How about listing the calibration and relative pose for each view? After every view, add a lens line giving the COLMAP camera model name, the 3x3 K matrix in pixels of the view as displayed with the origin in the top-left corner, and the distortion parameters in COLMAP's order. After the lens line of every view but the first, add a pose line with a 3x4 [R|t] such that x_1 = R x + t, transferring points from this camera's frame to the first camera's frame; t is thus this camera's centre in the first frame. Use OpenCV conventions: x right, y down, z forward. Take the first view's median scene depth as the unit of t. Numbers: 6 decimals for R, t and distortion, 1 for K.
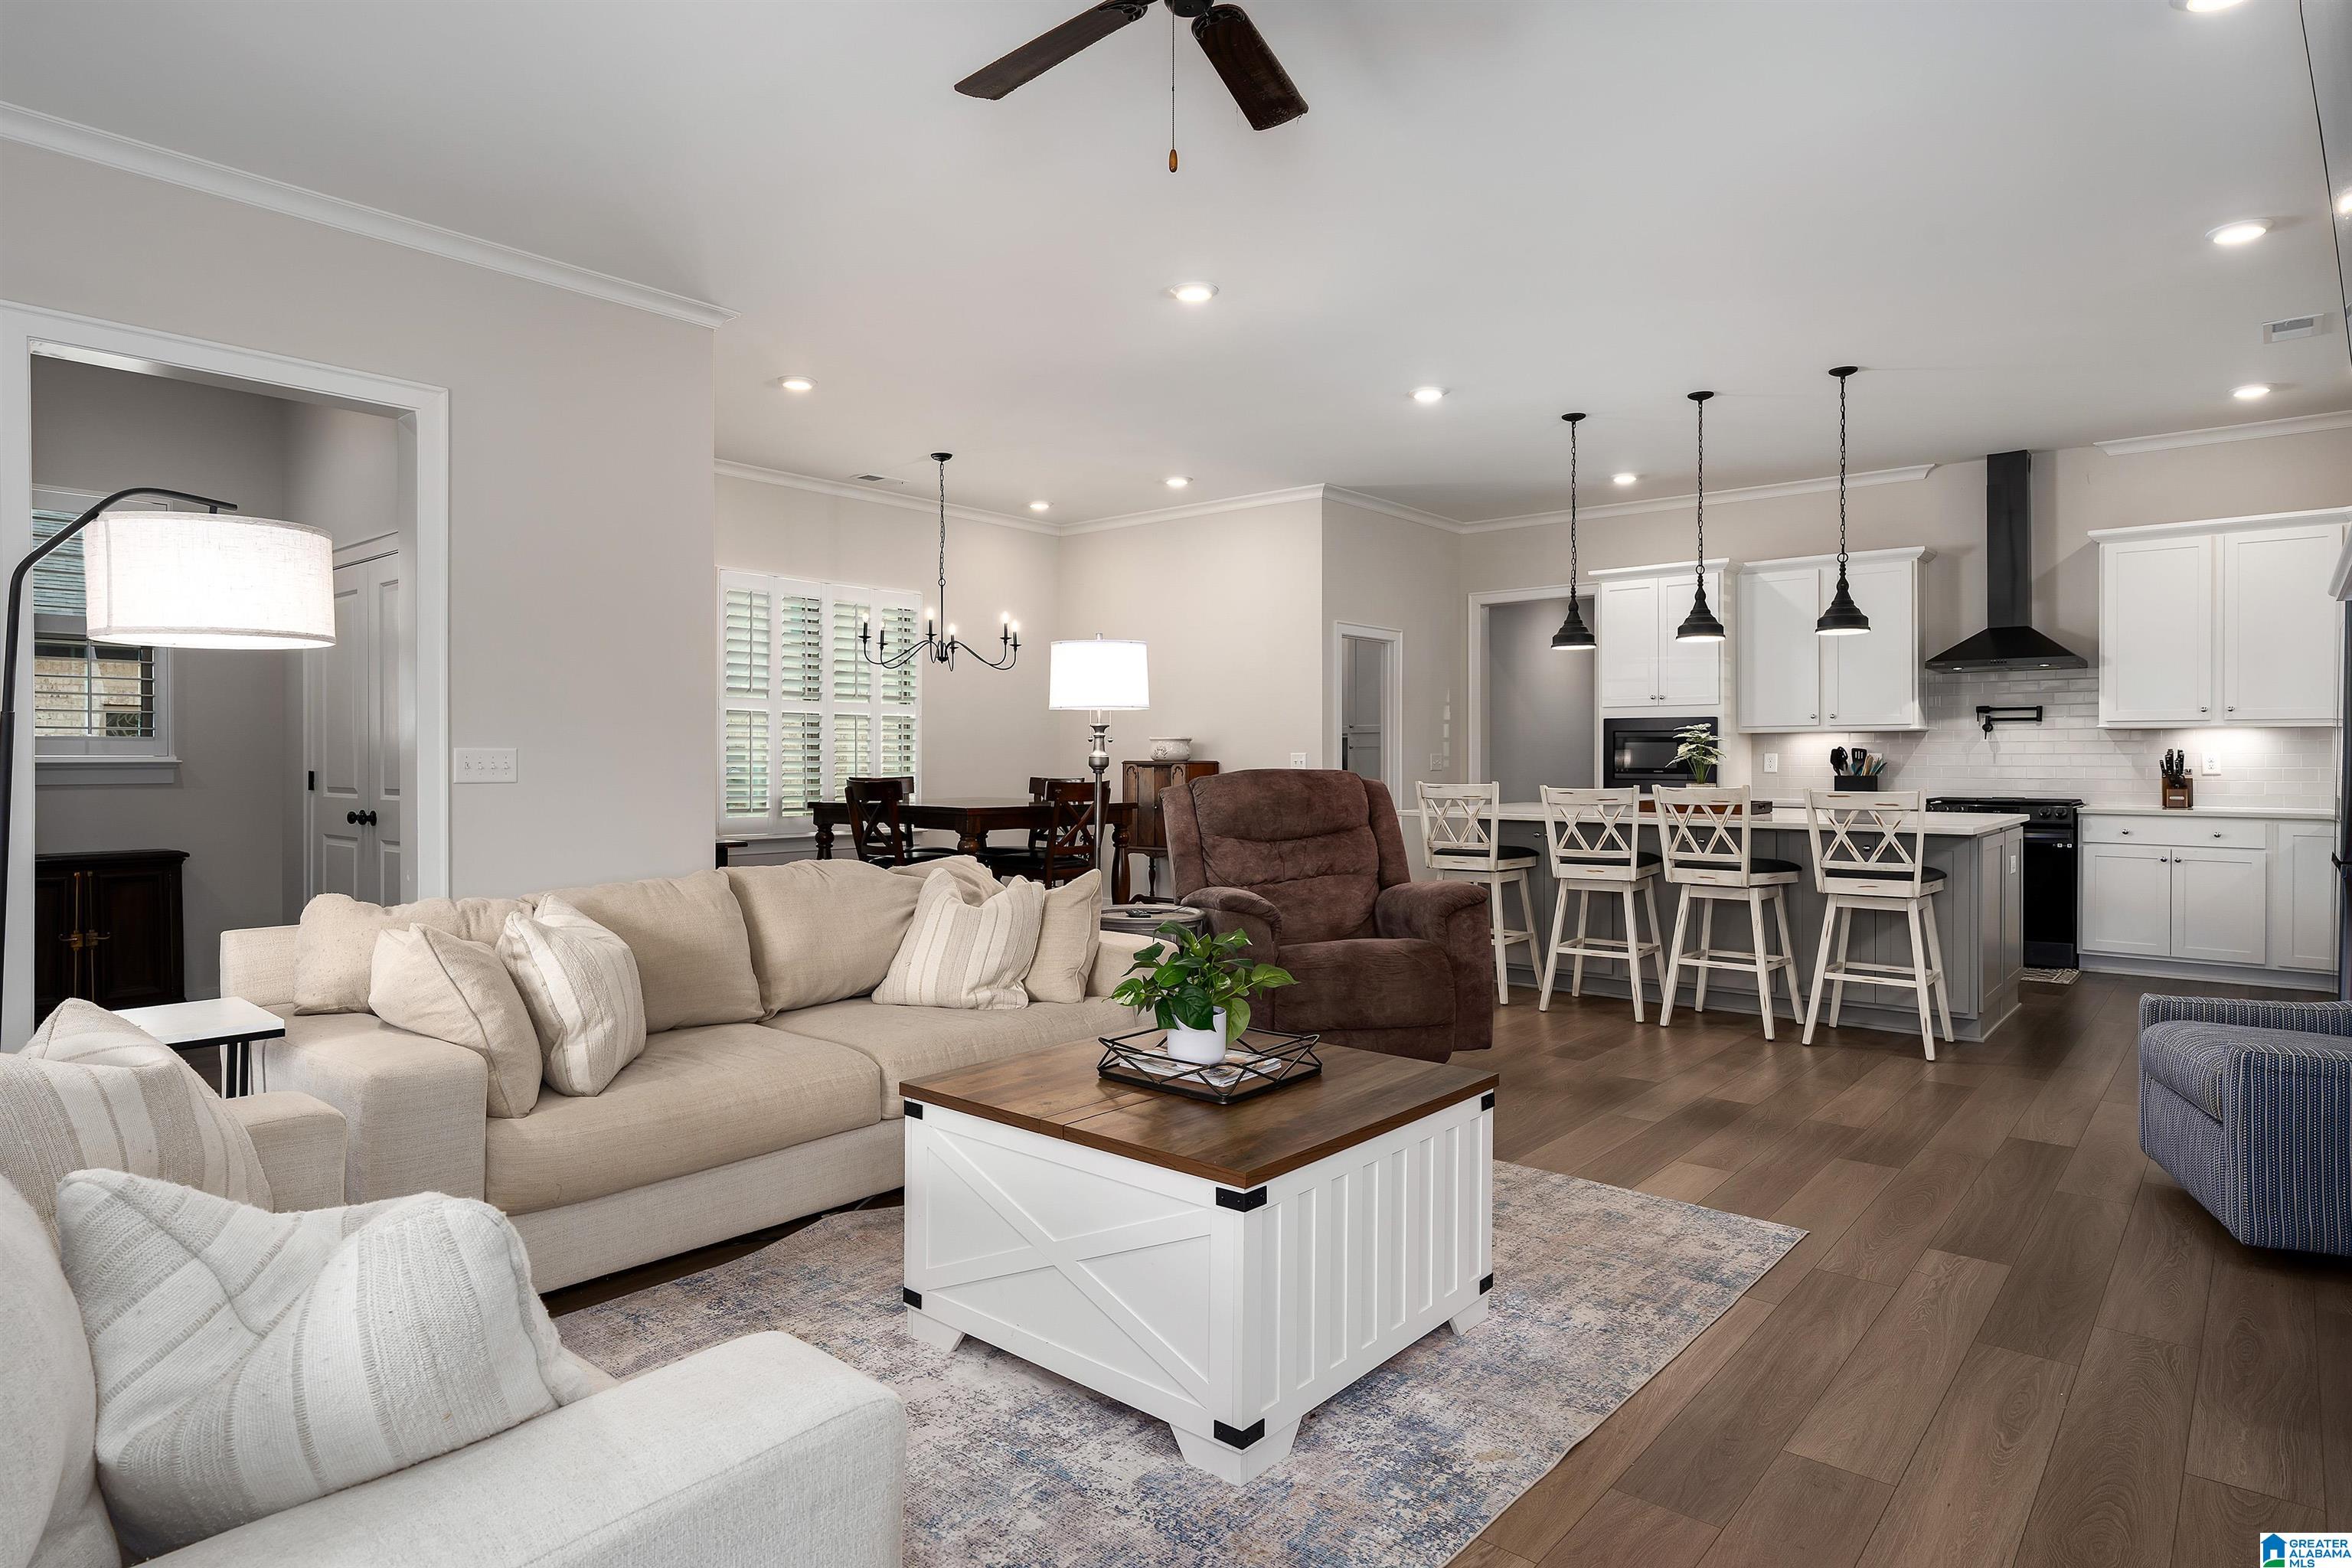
lens RADIAL K [[1354.0, 0, 1186.8], [0, 1354.0, 775.8], [0, 0, 1]] dist [-0.000303, 0.002117]
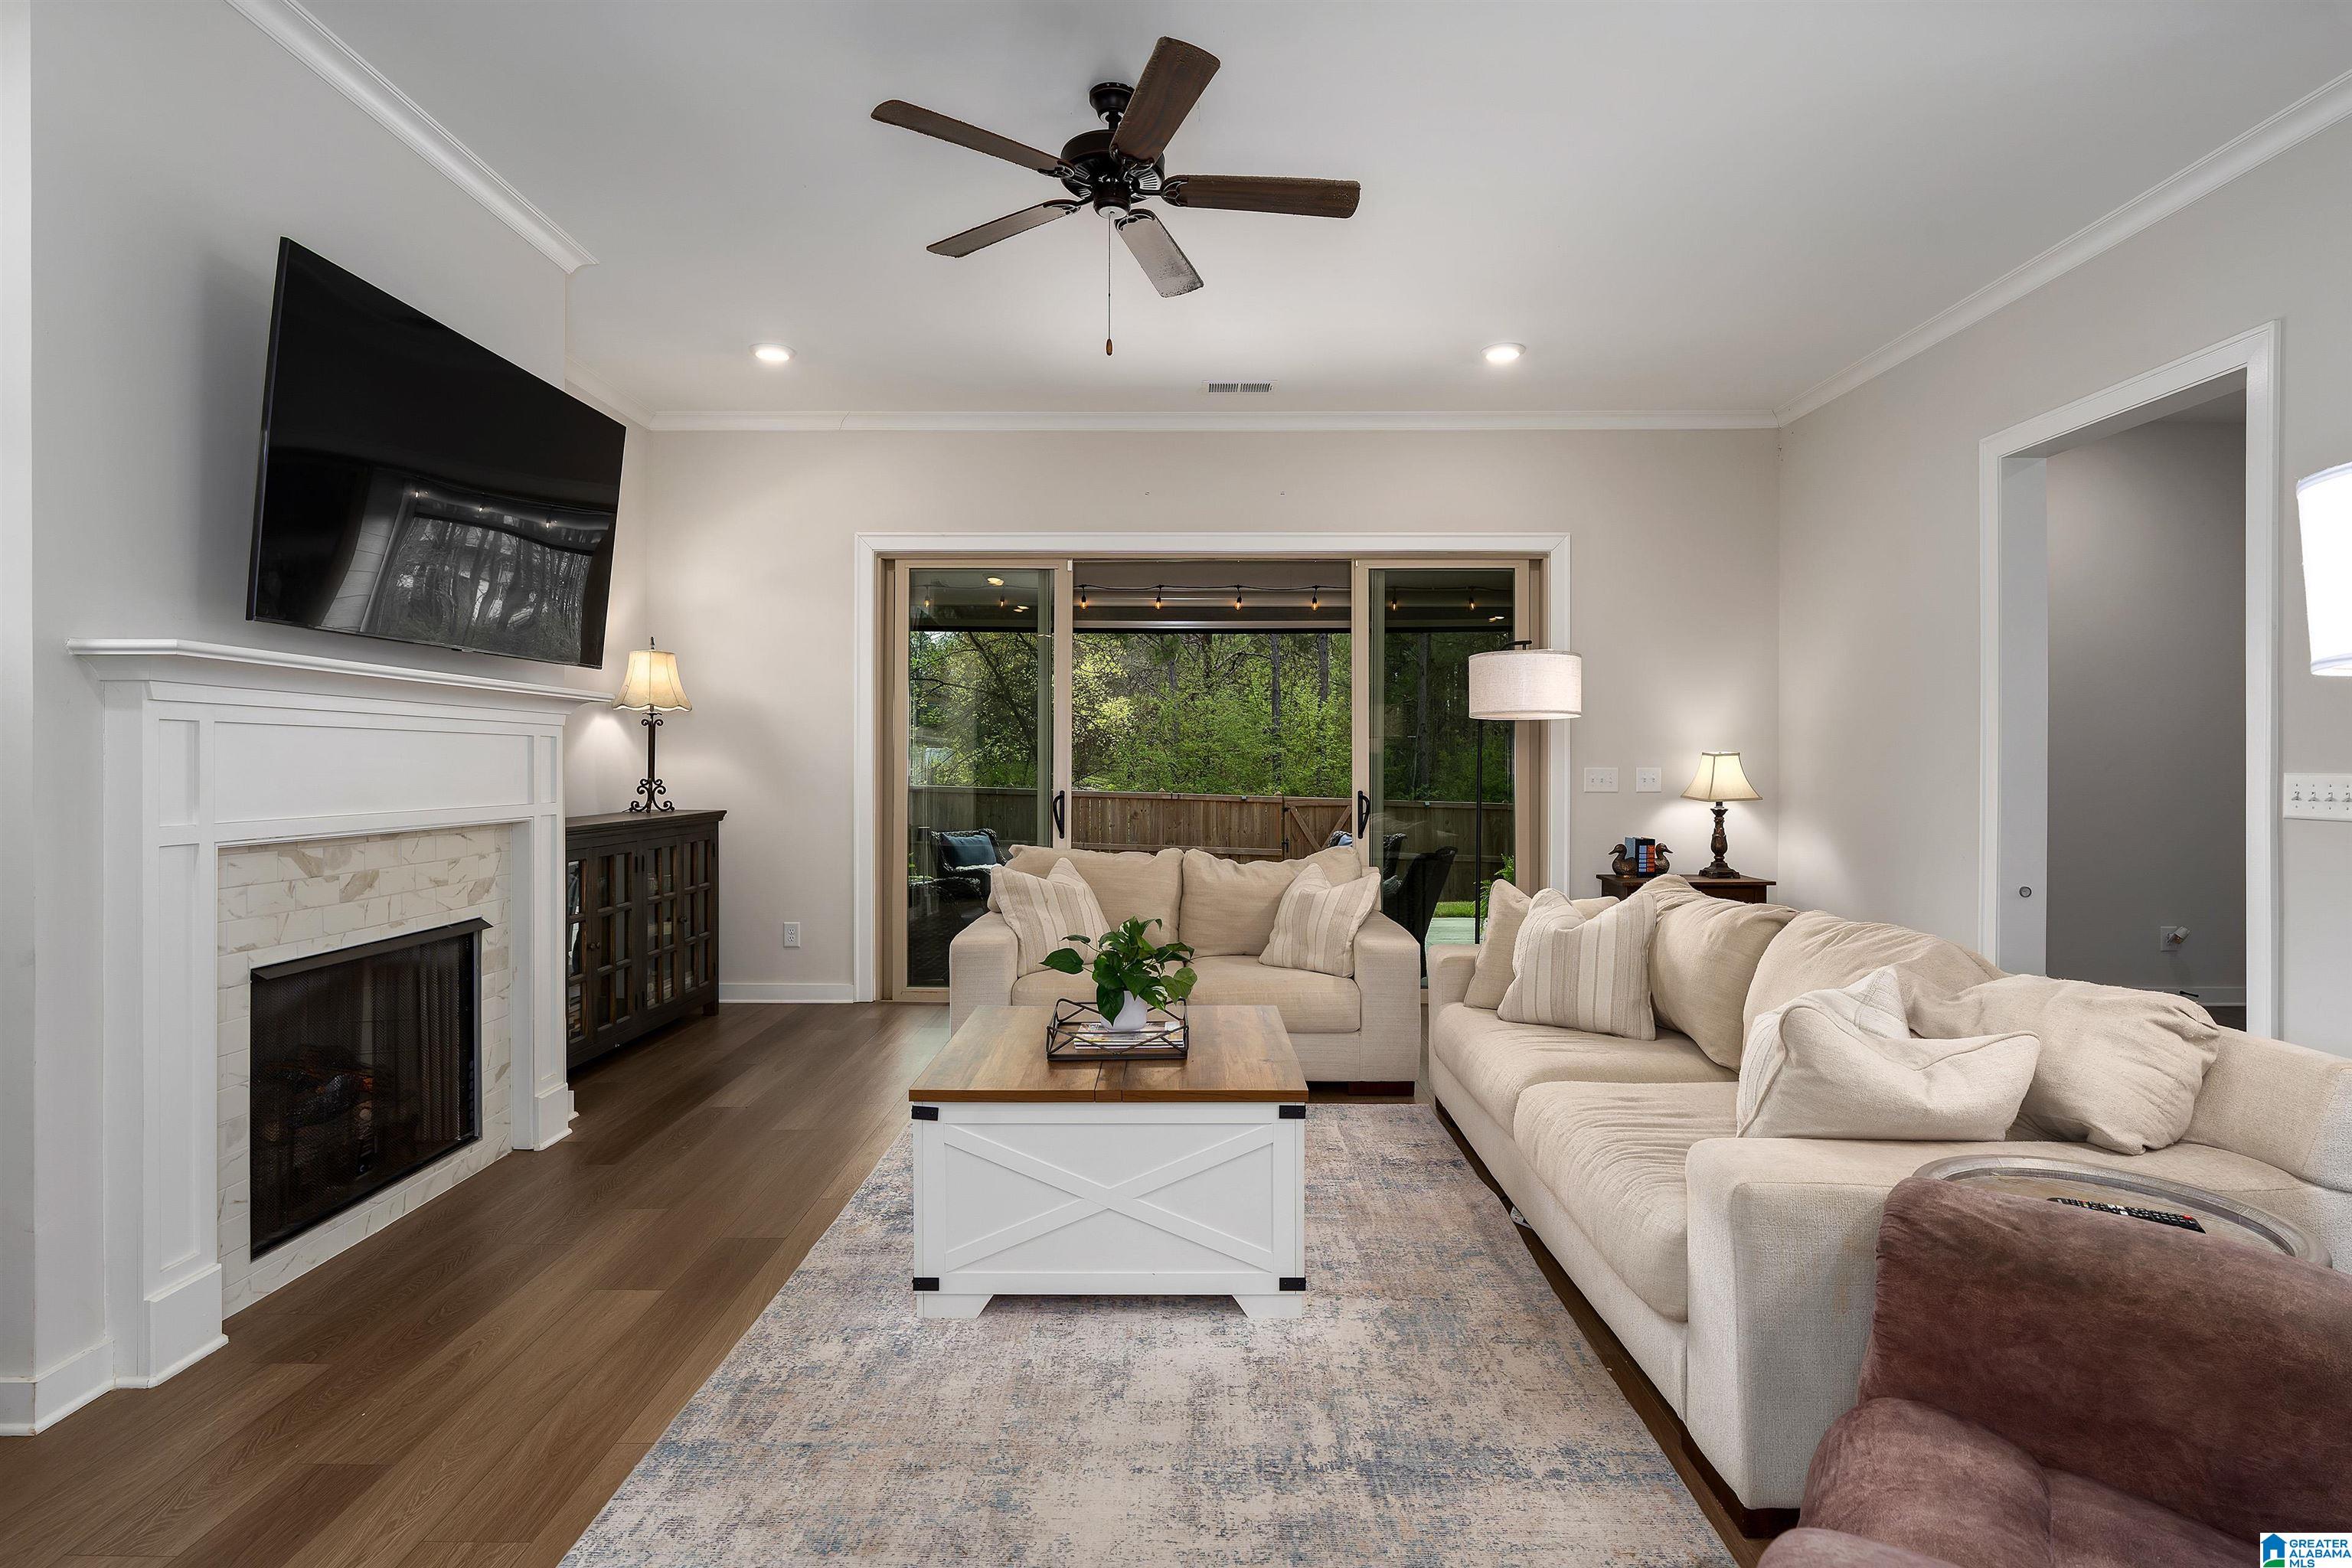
lens RADIAL K [[1176.1, 0, 1188.3], [0, 1176.1, 775.4], [0, 0, 1]] dist [-0.001789, -0.000484]
pose [[-0.773545, 0.001979, -0.633738, 0.644674], [-0.006415, 0.999919, 0.010953, -0.039135], [0.633708, 0.012538, -0.773470, 1.850090]]
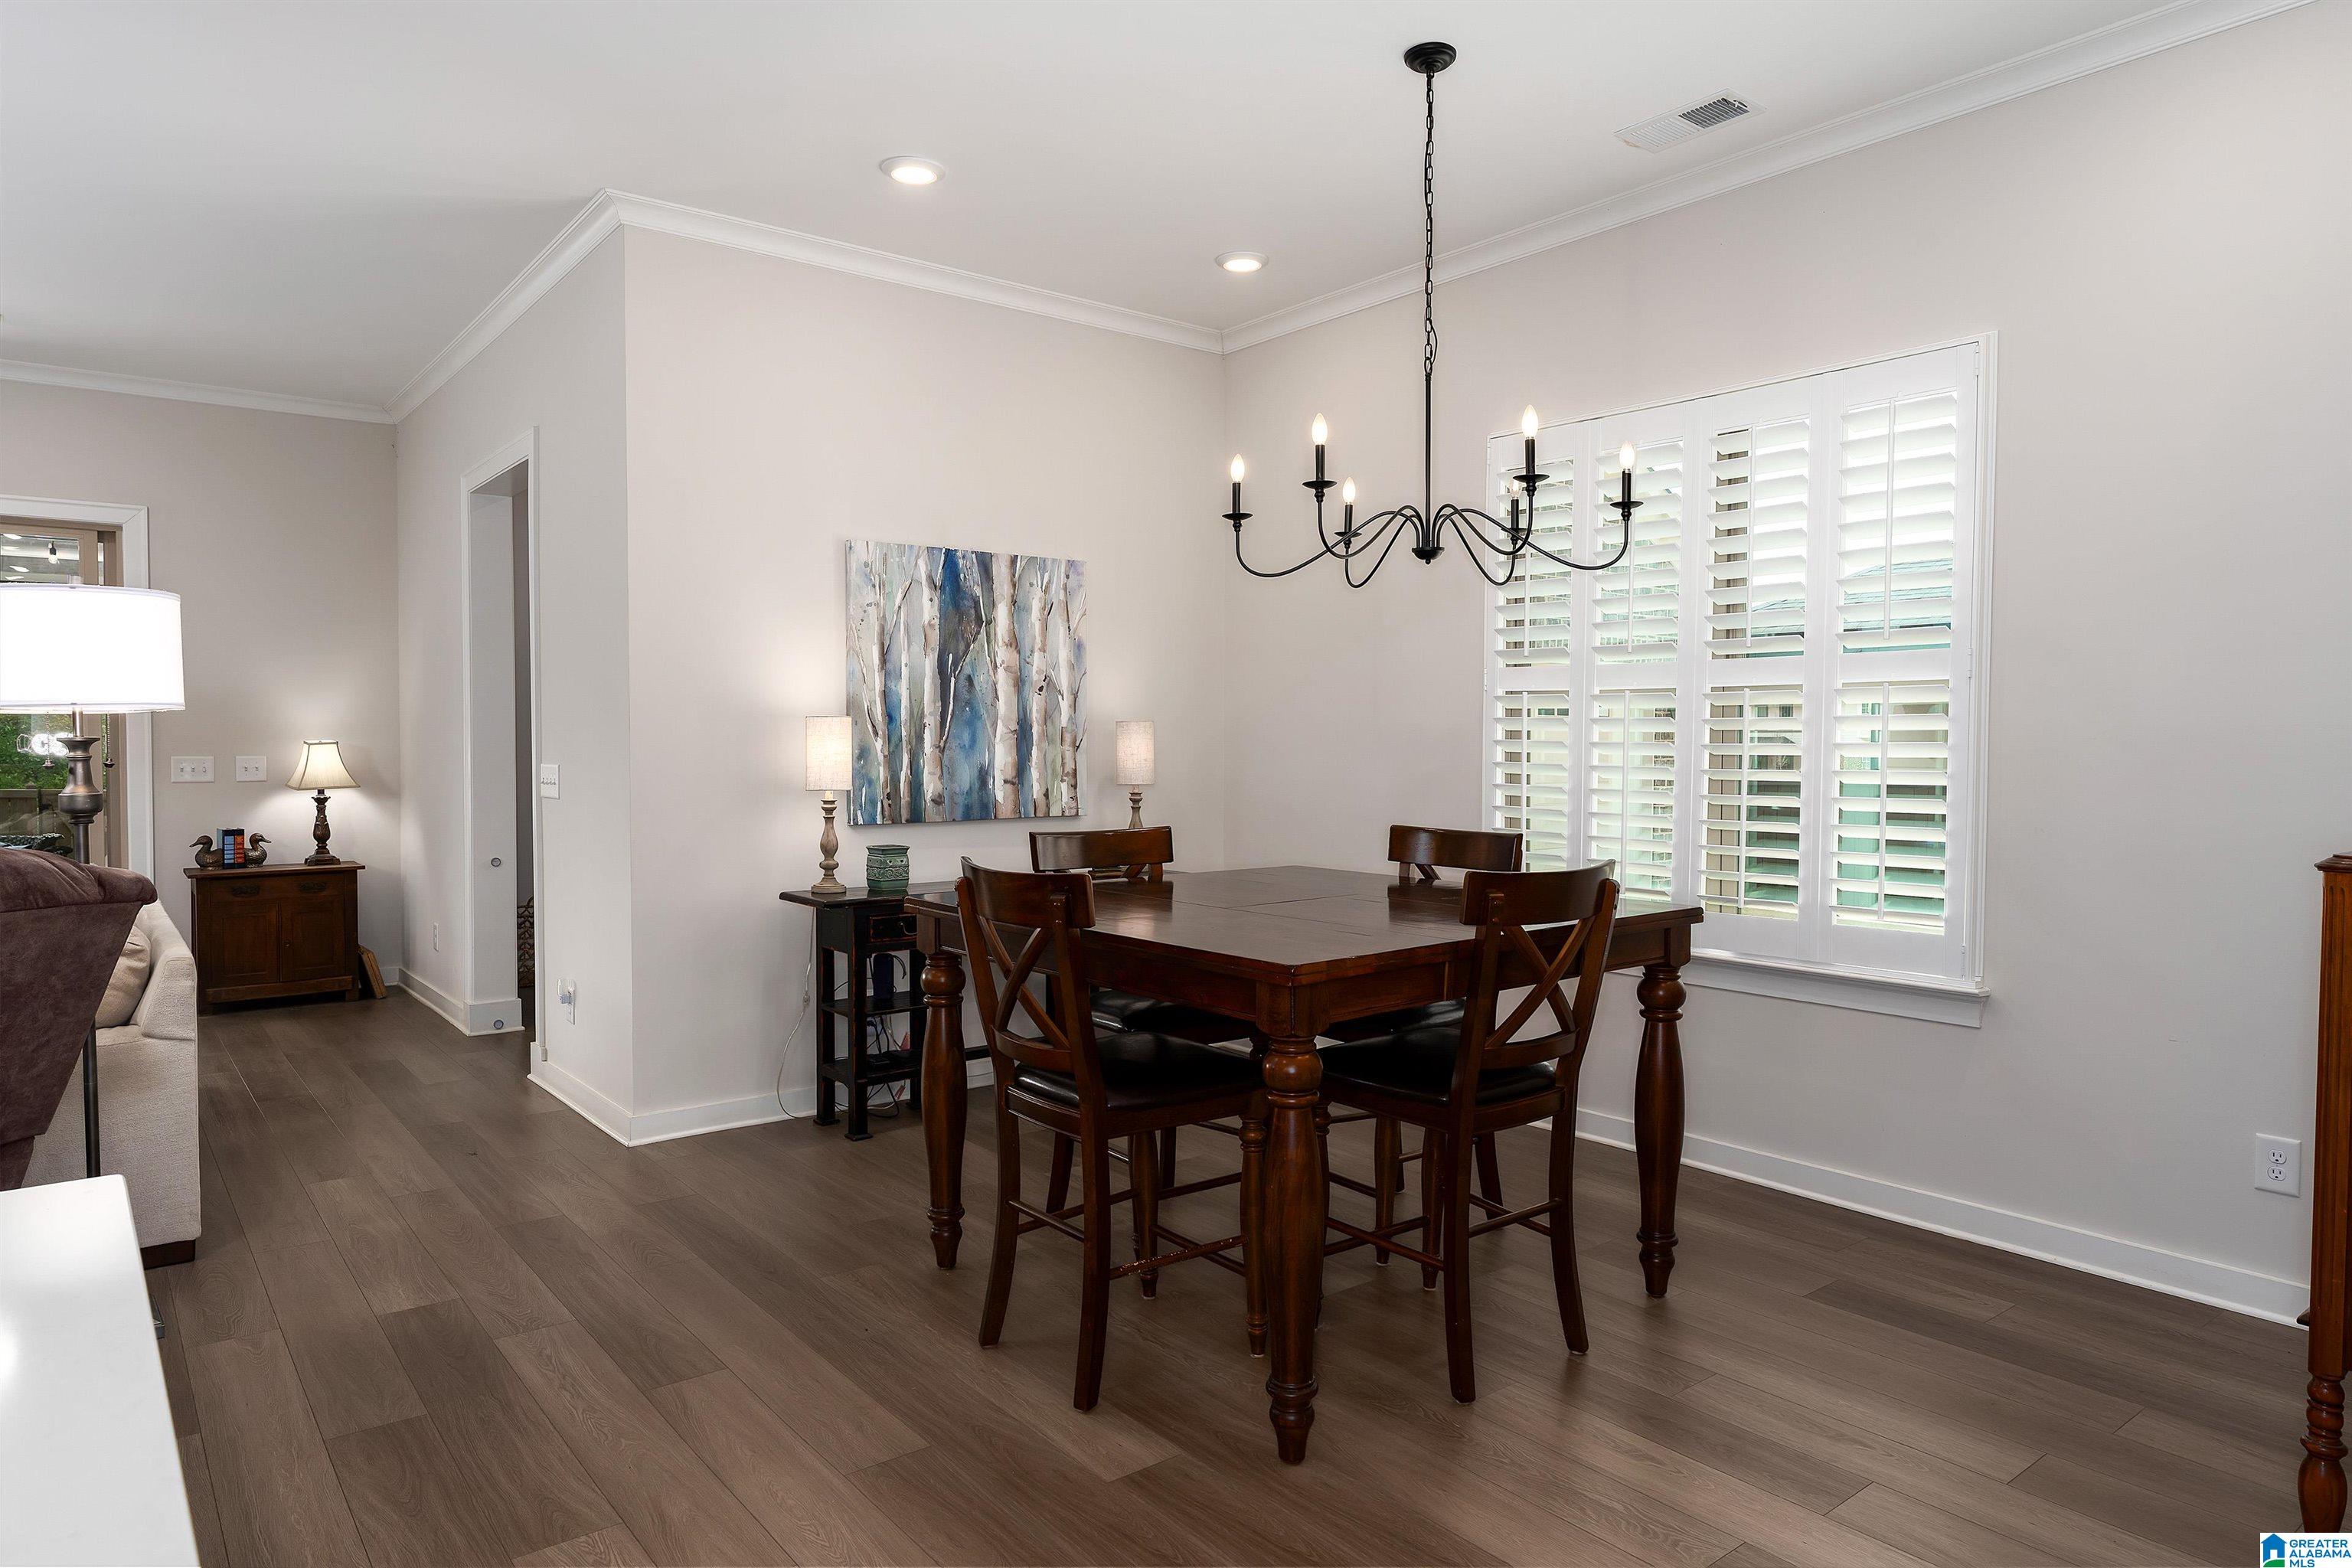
lens RADIAL K [[1434.2, 0, 1176.1], [0, 1434.2, 777.5], [0, 0, 1]] dist [-0.000932, 0.000131]
pose [[-0.219861, 0.023545, -0.975247, 0.719470], [-0.005239, 0.999666, 0.025316, -0.059362], [0.975517, 0.010676, -0.219664, 2.520378]]
